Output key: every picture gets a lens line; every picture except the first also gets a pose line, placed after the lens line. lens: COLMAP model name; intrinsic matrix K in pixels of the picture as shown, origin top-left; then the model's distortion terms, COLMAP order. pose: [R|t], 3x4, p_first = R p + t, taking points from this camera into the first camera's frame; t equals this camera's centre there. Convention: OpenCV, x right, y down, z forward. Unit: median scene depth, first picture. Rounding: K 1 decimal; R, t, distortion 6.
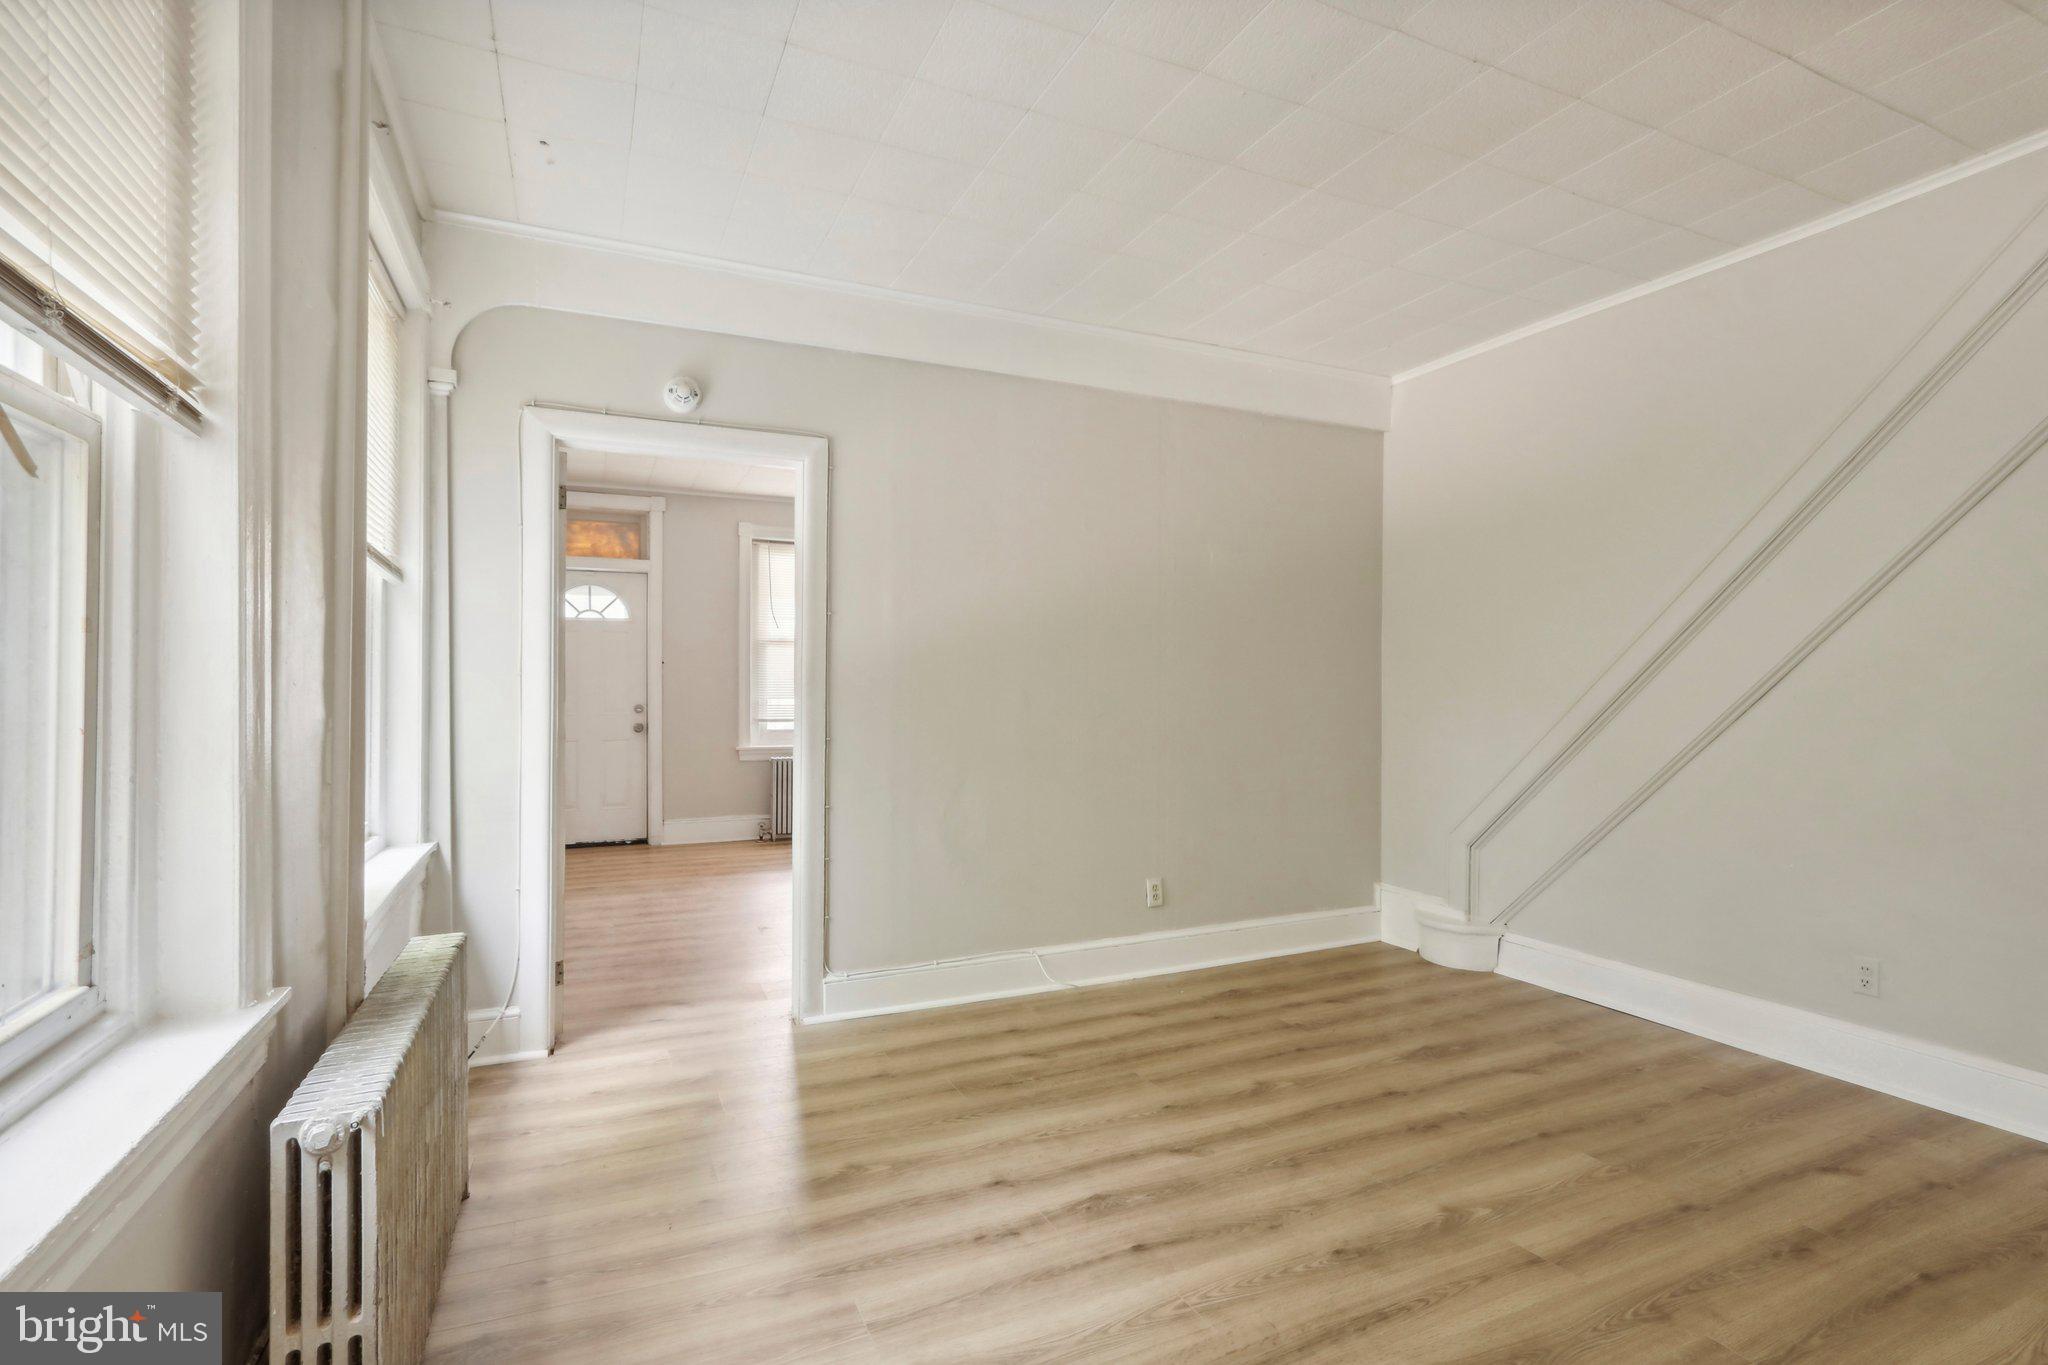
lens RADIAL K [[966.9, 0, 1019.8], [0, 966.9, 691.9], [0, 0, 1]] dist [-0.021077, 0.001107]
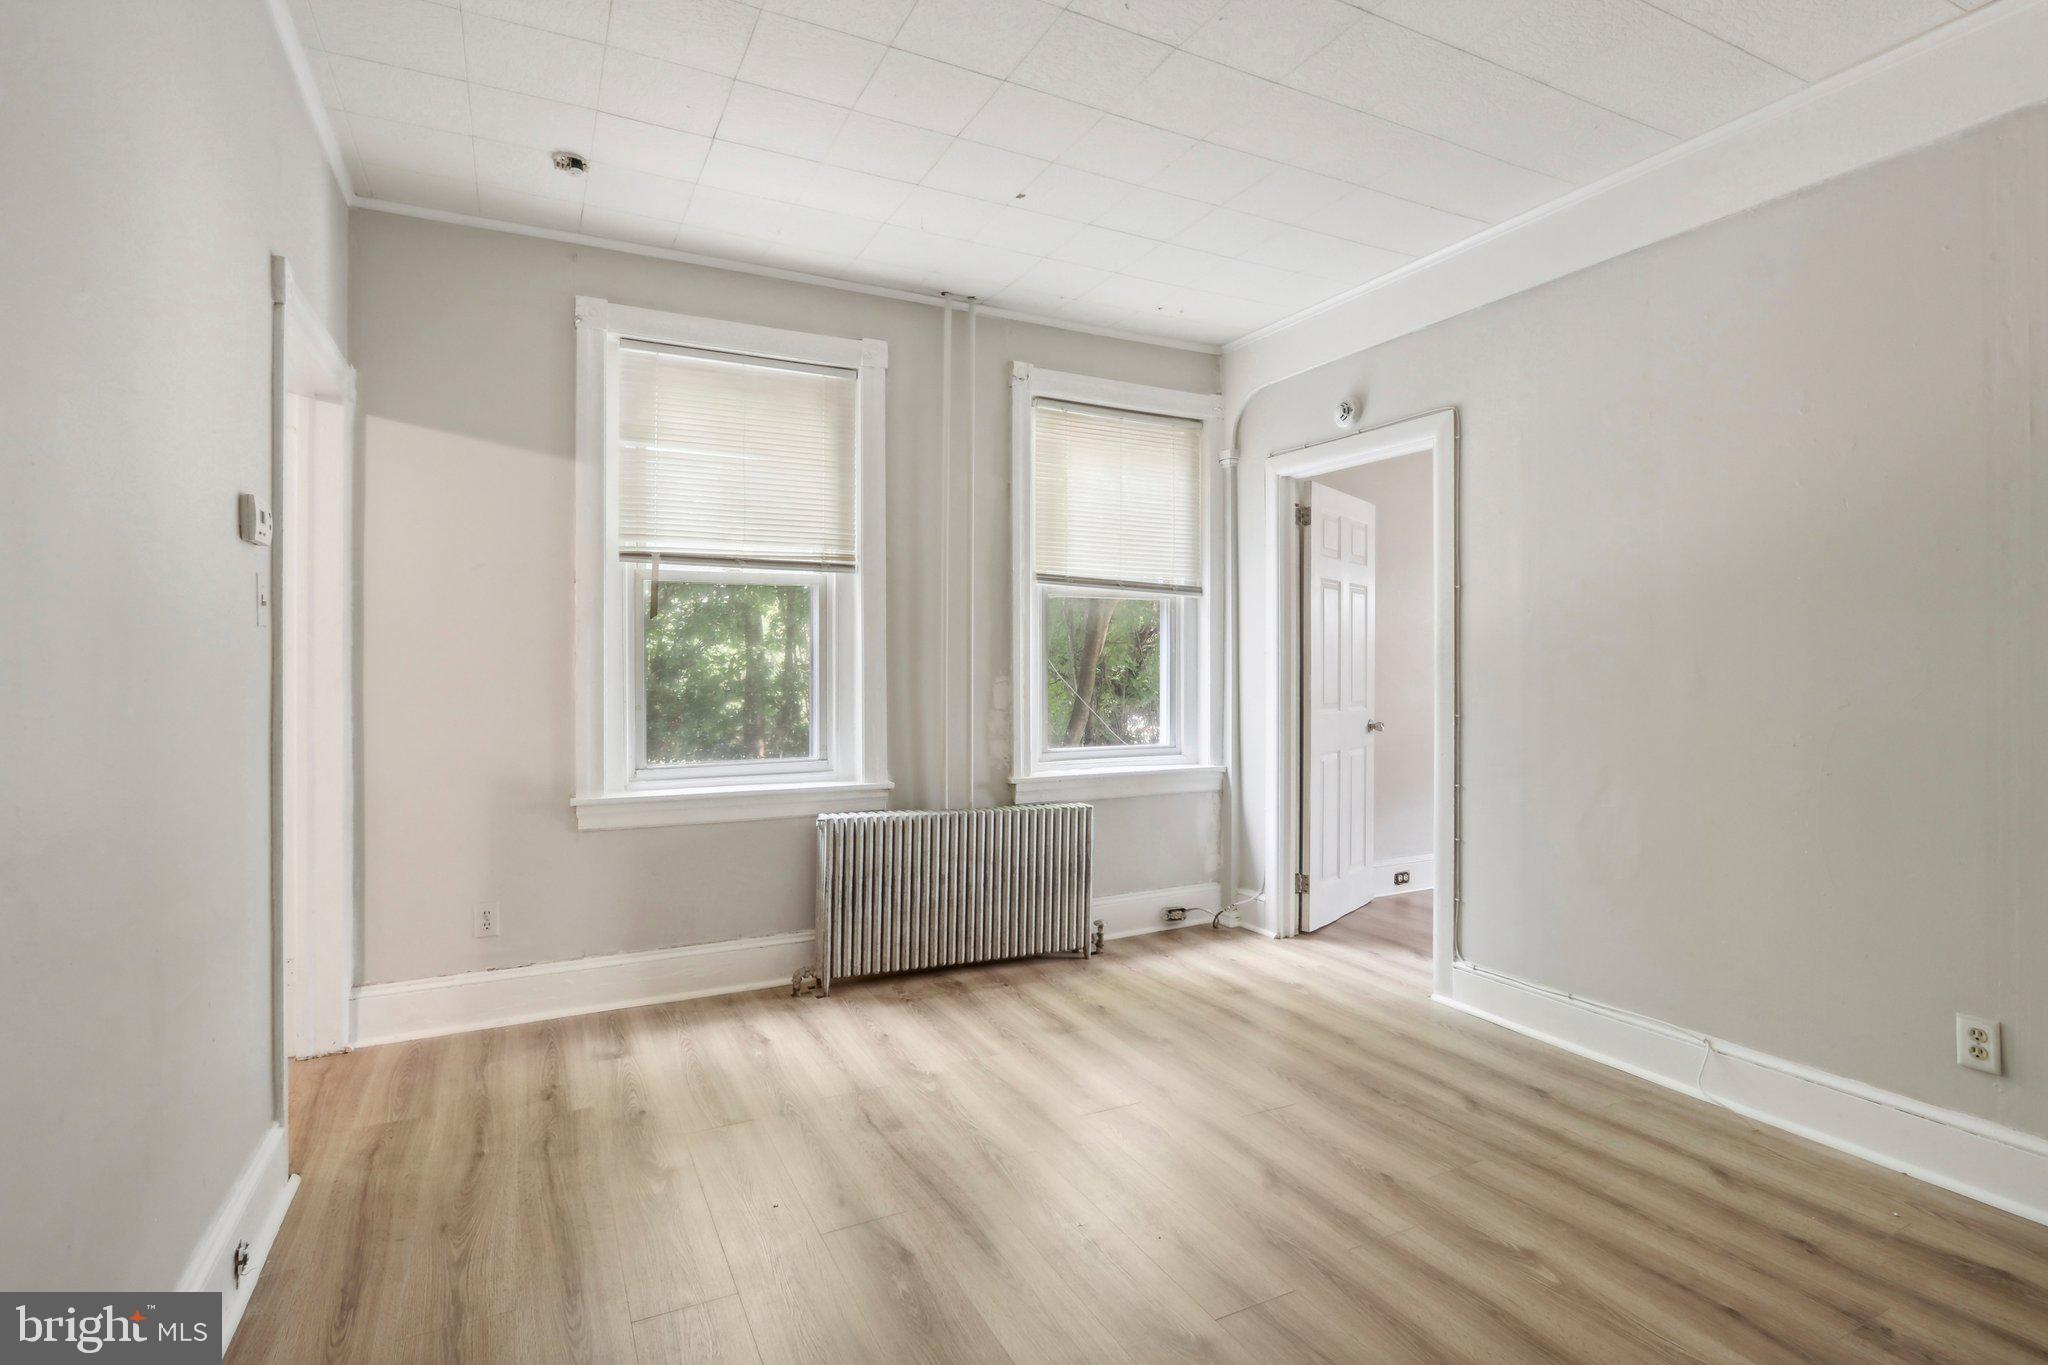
lens RADIAL K [[966.9, 0, 989.5], [0, 966.9, 648.9], [0, 0, 1]] dist [-0.021077, 0.001107]
pose [[0.027212, -0.016633, -0.999491, 0.806816], [-0.007009, 0.999834, -0.016830, 0.000970], [0.999605, 0.007463, 0.027090, 0.536770]]
